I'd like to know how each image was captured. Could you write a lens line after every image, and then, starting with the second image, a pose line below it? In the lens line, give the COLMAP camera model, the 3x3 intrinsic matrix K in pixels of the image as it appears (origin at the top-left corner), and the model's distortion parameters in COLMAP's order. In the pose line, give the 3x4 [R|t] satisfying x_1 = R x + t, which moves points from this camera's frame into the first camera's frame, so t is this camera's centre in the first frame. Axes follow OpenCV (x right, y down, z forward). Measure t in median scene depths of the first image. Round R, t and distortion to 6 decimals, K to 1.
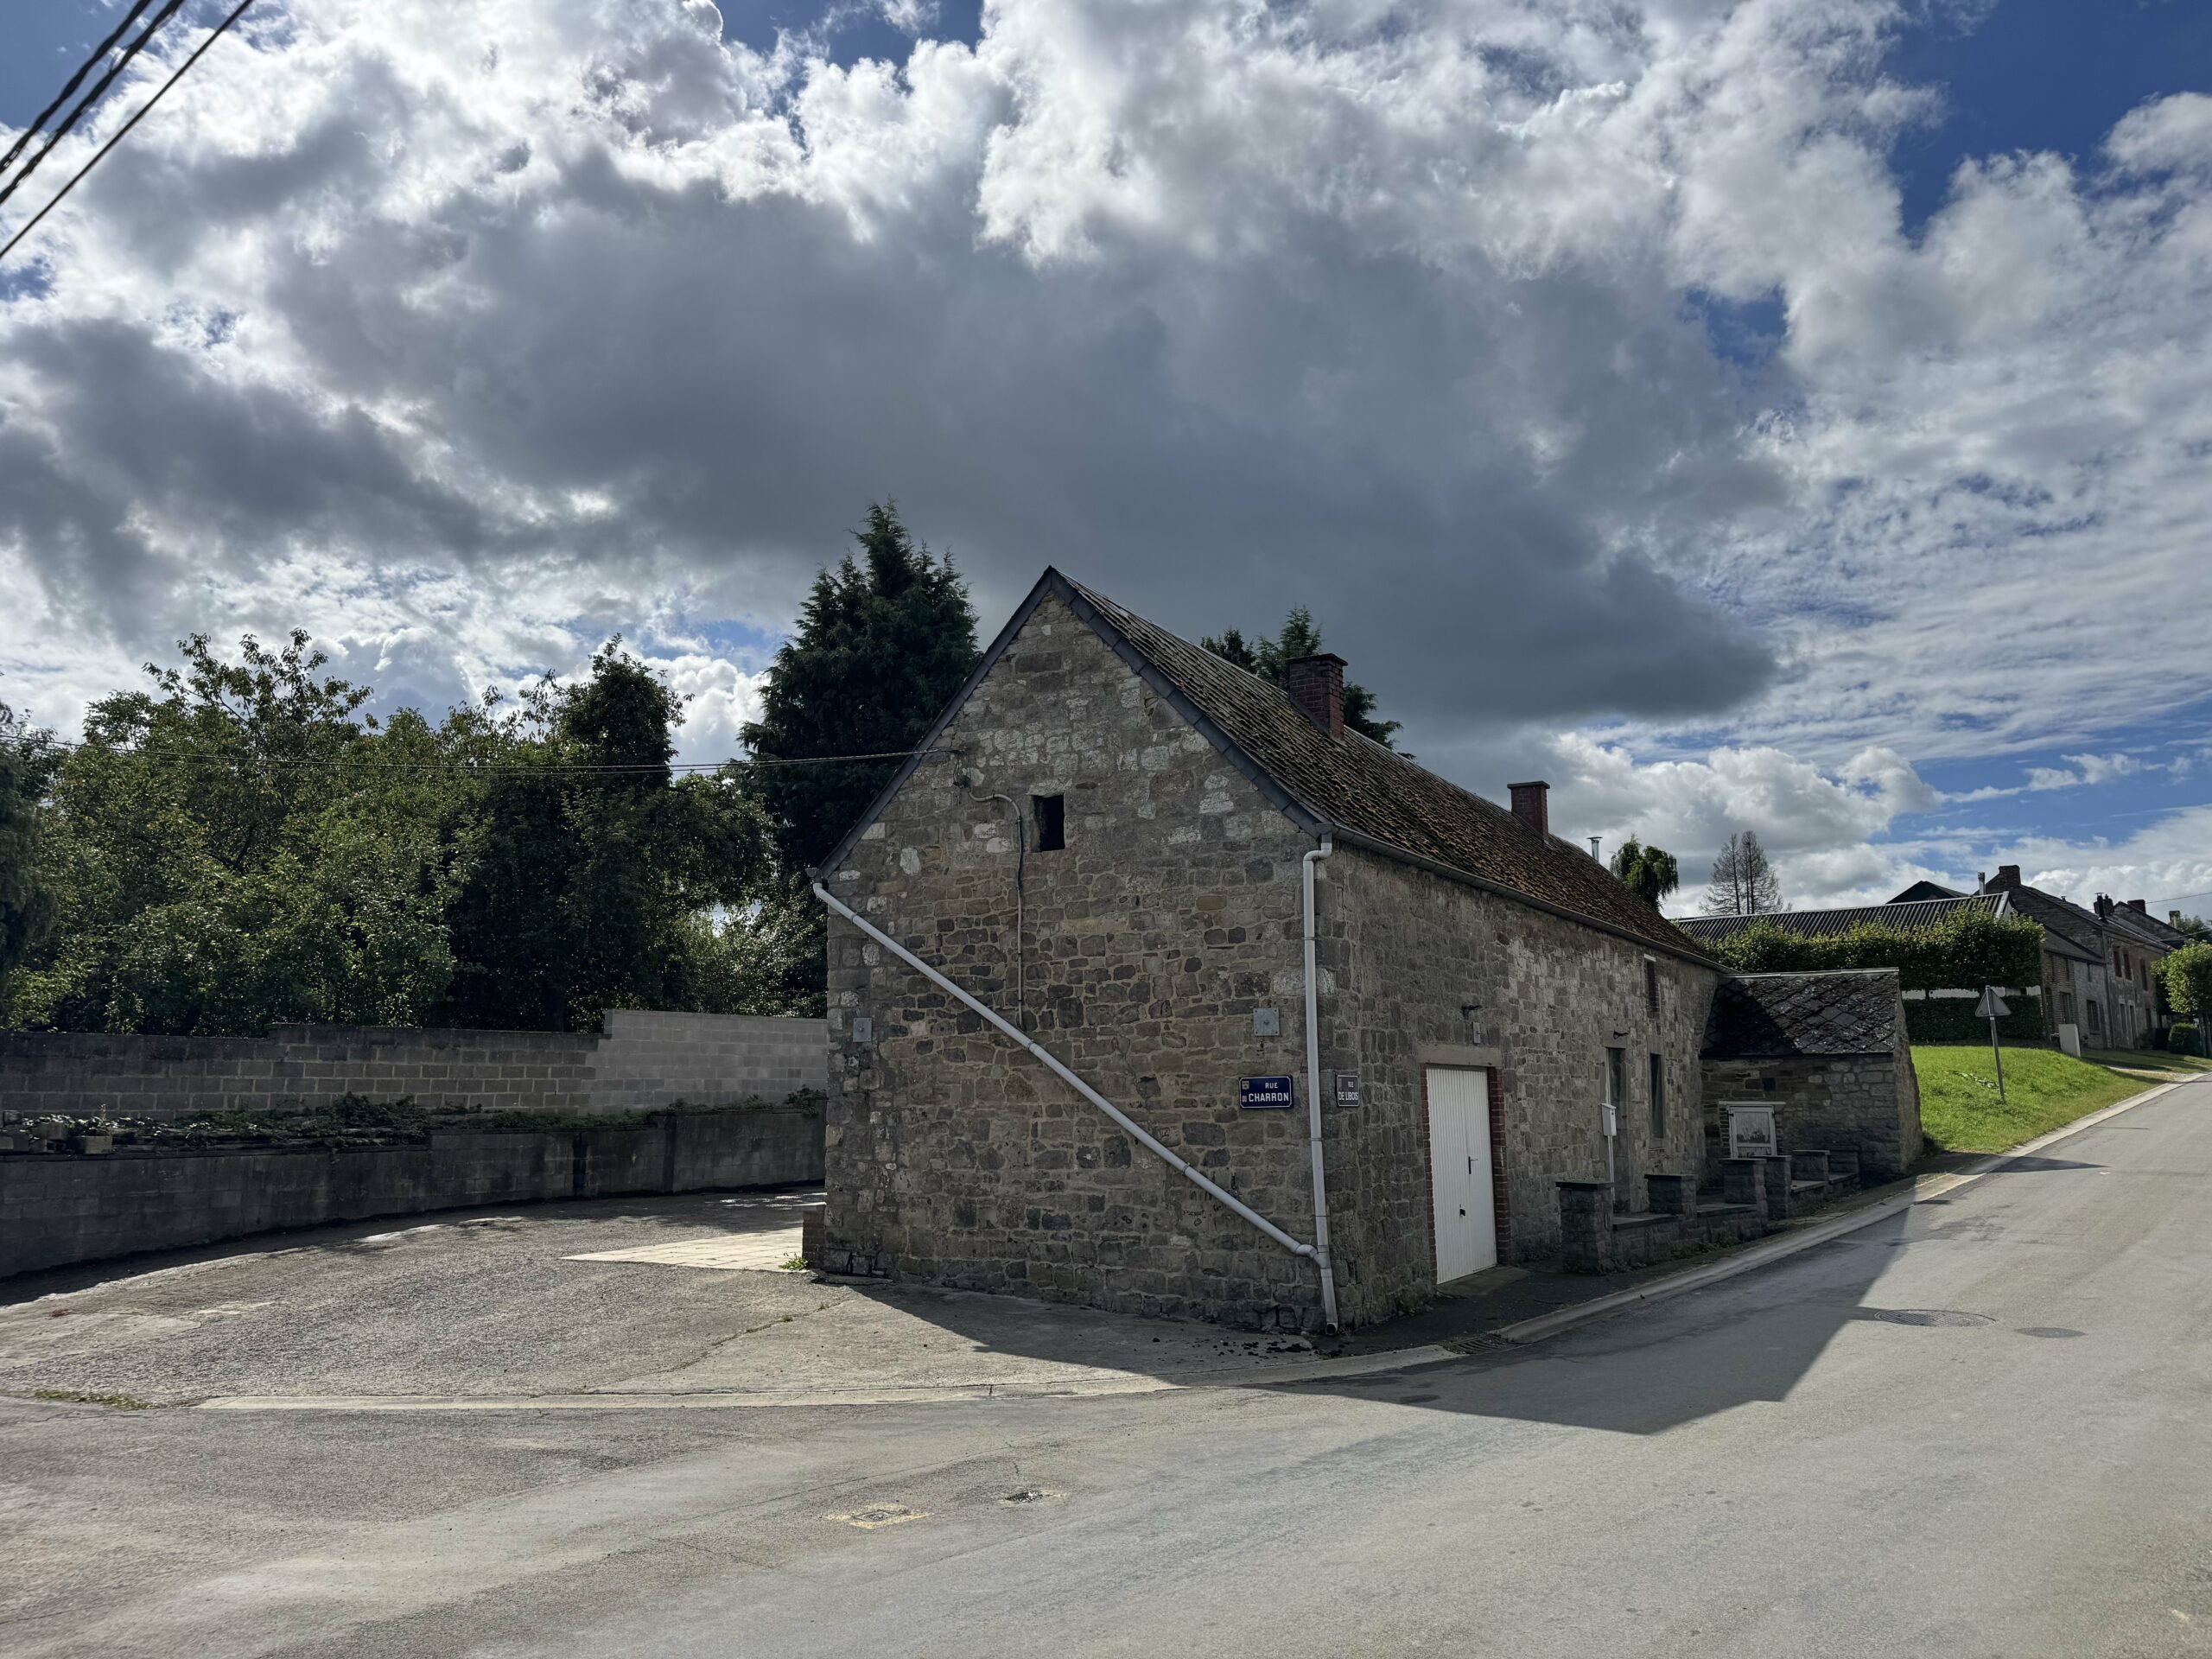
lens RADIAL K [[1542.1, 0, 1106.0], [0, 1542.1, 829.5], [0, 0, 1]] dist [0.178619, -0.381670]
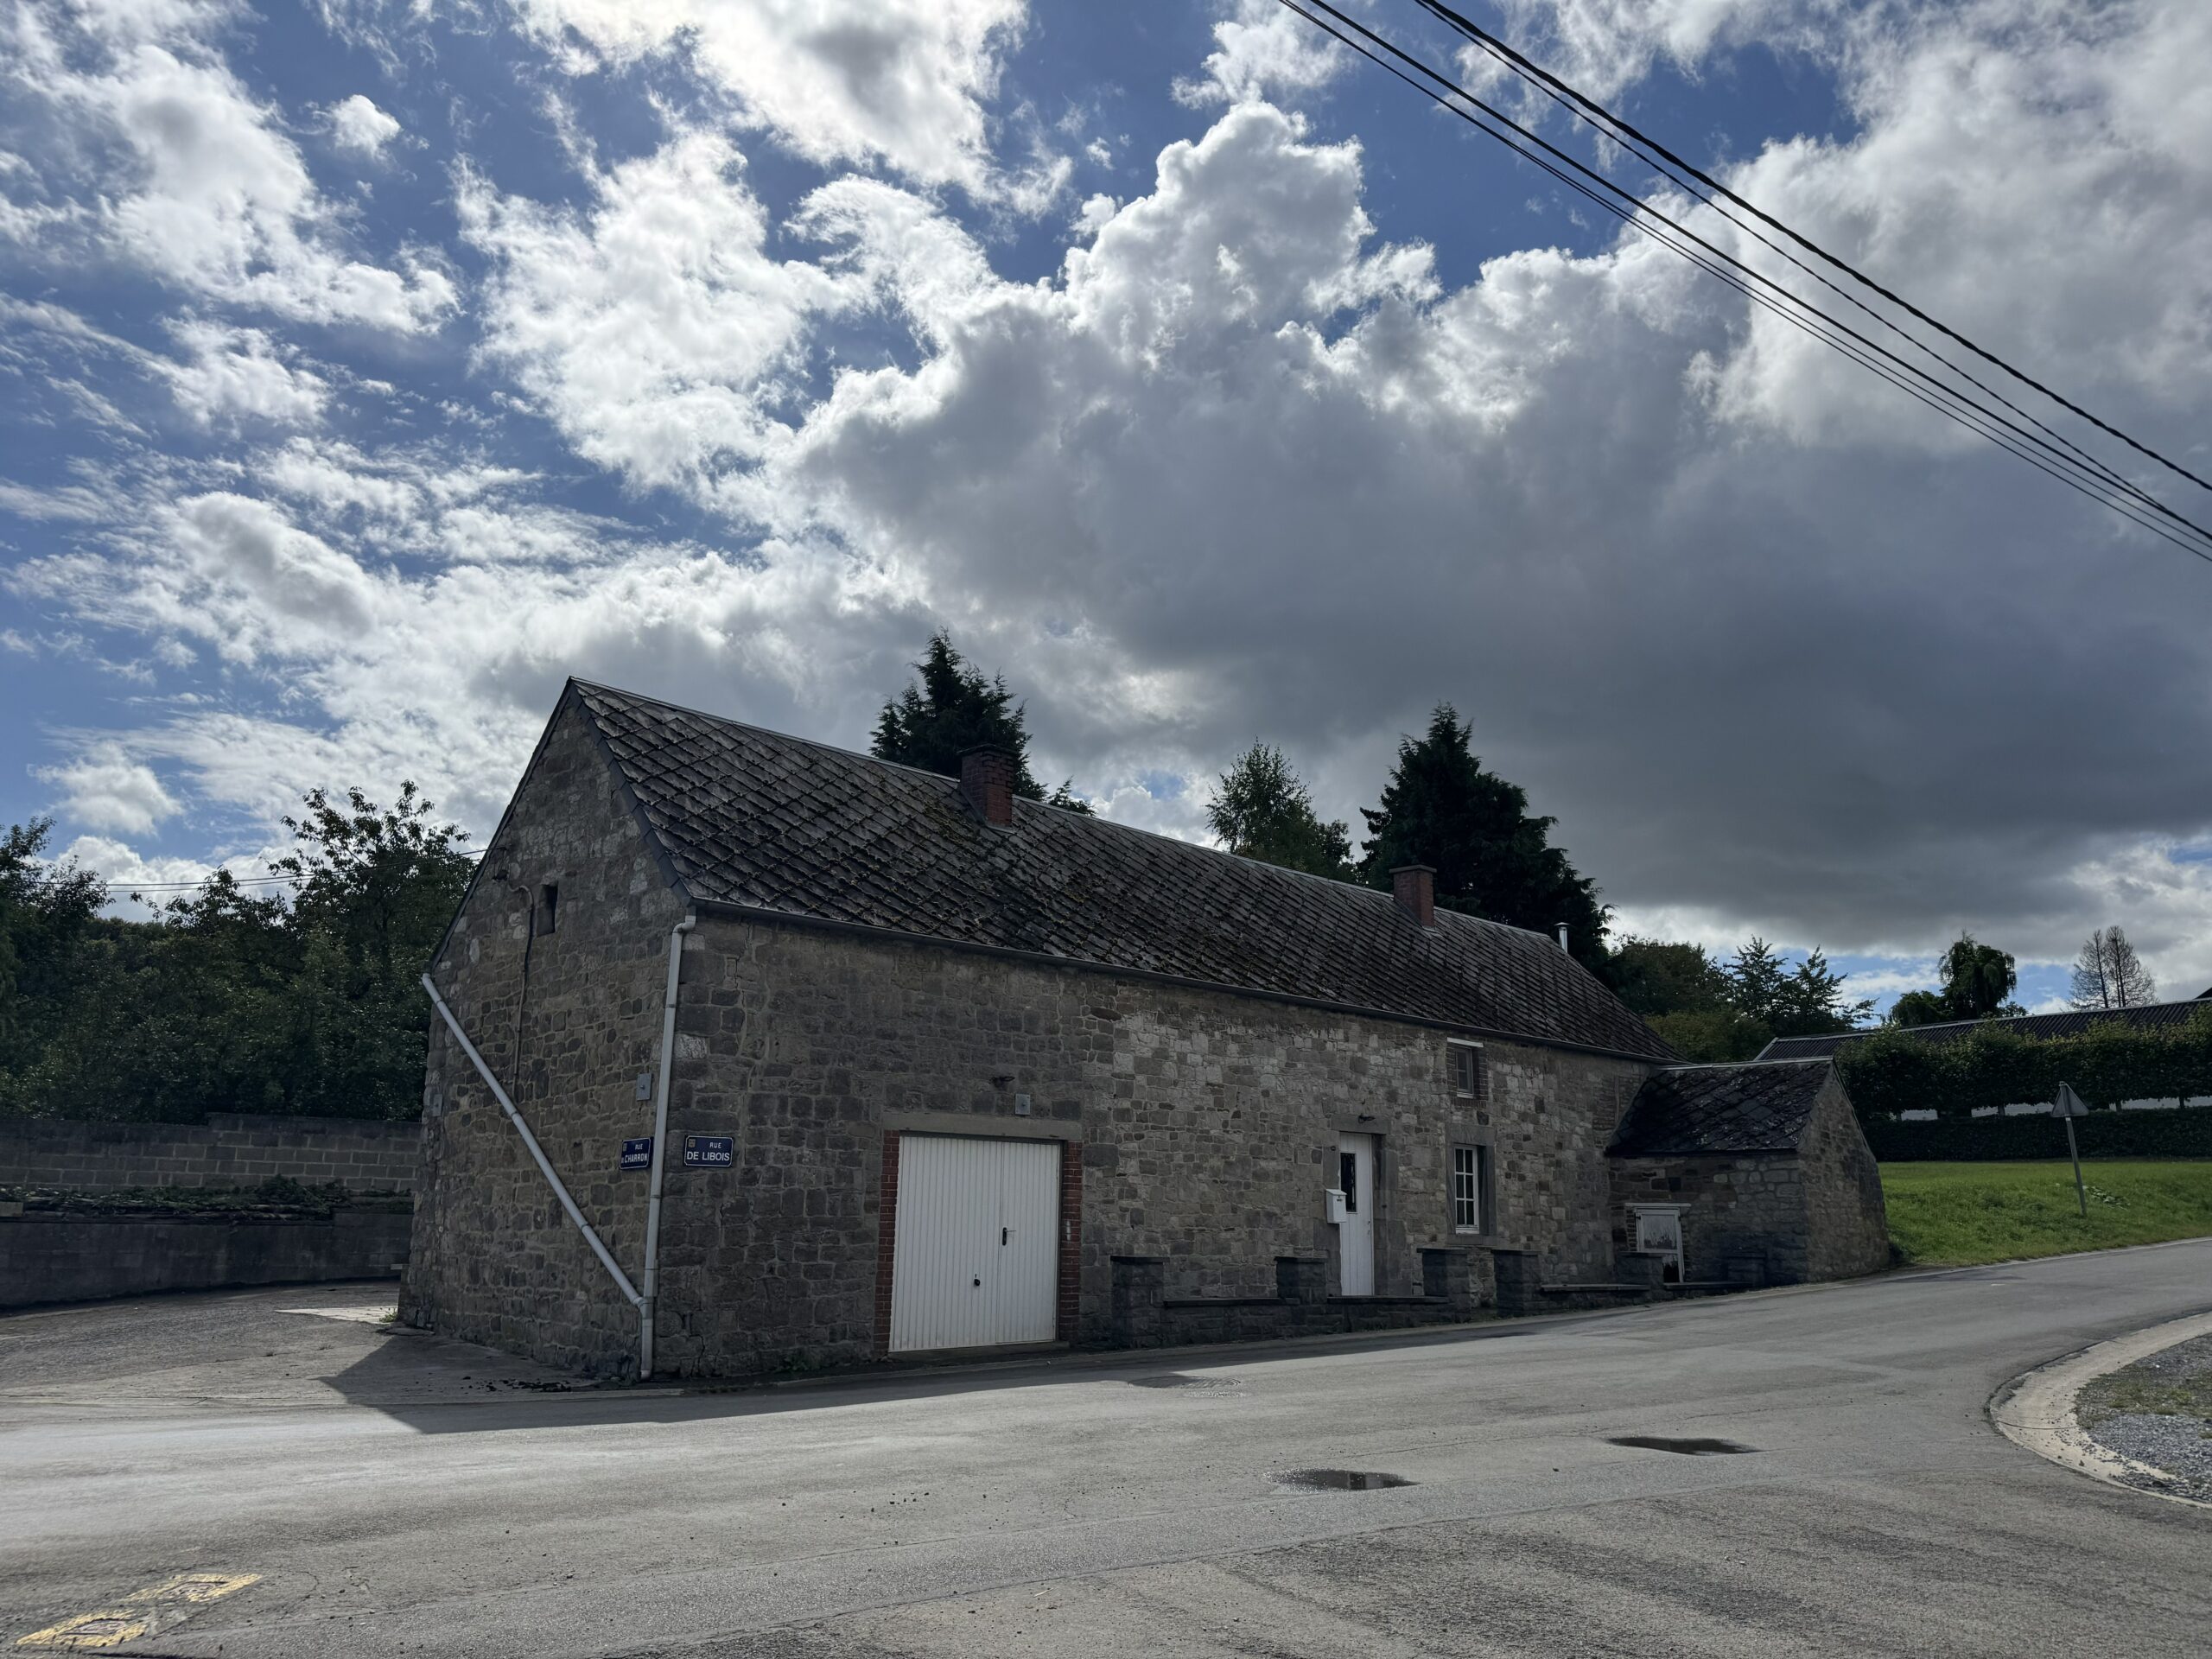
lens RADIAL K [[1542.8, 0, 1099.6], [0, 1542.8, 850.8], [0, 0, 1]] dist [0.162969, -0.278936]
pose [[0.967332, -0.043625, -0.249731, 0.559848], [0.027063, 0.997223, -0.069376, 0.037800], [0.252064, 0.060351, 0.965827, 0.027954]]
